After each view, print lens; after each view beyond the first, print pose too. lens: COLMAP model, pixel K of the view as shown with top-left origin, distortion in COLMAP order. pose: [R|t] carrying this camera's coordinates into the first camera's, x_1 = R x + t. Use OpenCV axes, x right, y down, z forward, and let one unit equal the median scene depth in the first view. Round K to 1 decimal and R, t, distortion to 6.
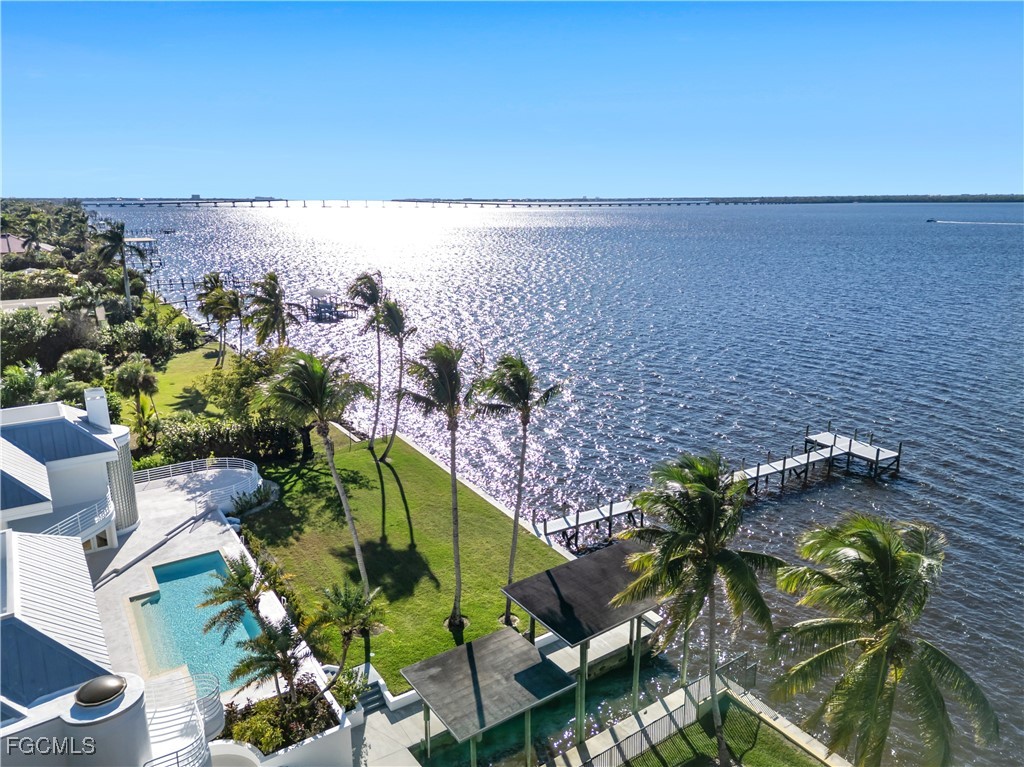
lens RADIAL K [[726.4, 0, 518.6], [0, 726.4, 383.1], [0, 0, 1]] dist [0.011901, -0.004523]
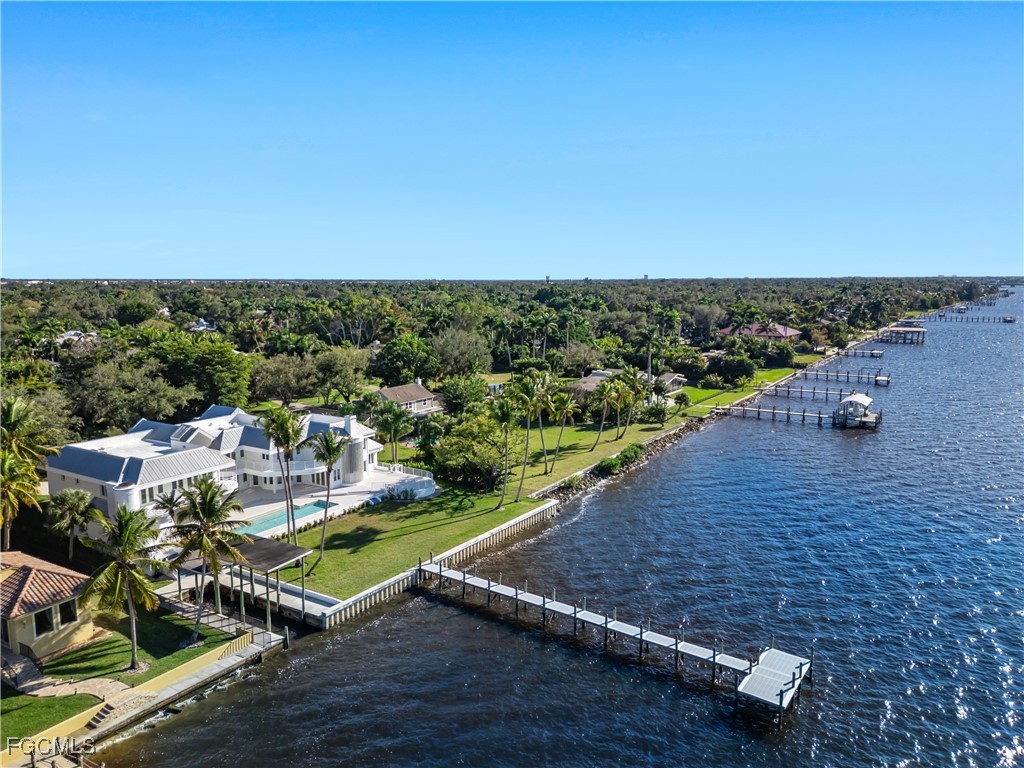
lens RADIAL K [[726.4, 0, 506.3], [0, 726.4, 384.0], [0, 0, 1]] dist [0.011901, -0.004523]
pose [[0.386622, 0.141648, -0.911296, 1.234921], [-0.220967, 0.973580, 0.057583, -0.247751], [0.895376, 0.179103, 0.407707, 0.425409]]
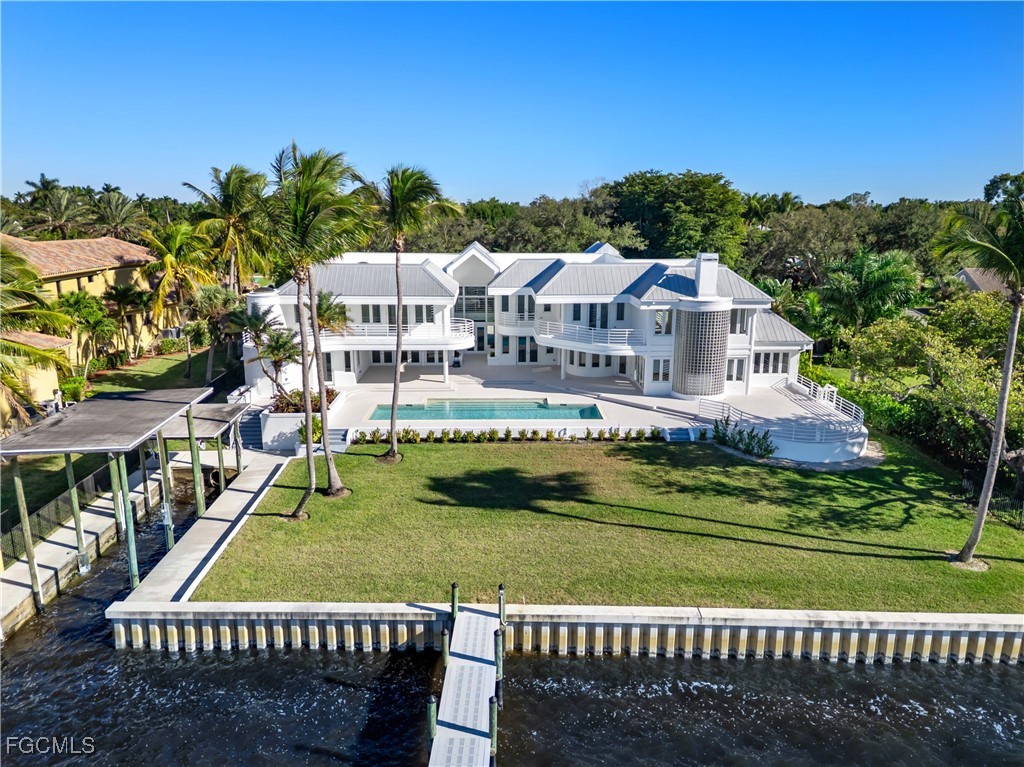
lens RADIAL K [[726.4, 0, 510.7], [0, 726.4, 384.2], [0, 0, 1]] dist [0.011901, -0.004523]
pose [[-0.558207, 0.204302, -0.804156, 0.347264], [-0.191407, 0.911358, 0.364403, -0.116742], [0.807322, 0.357333, -0.469621, 1.062537]]
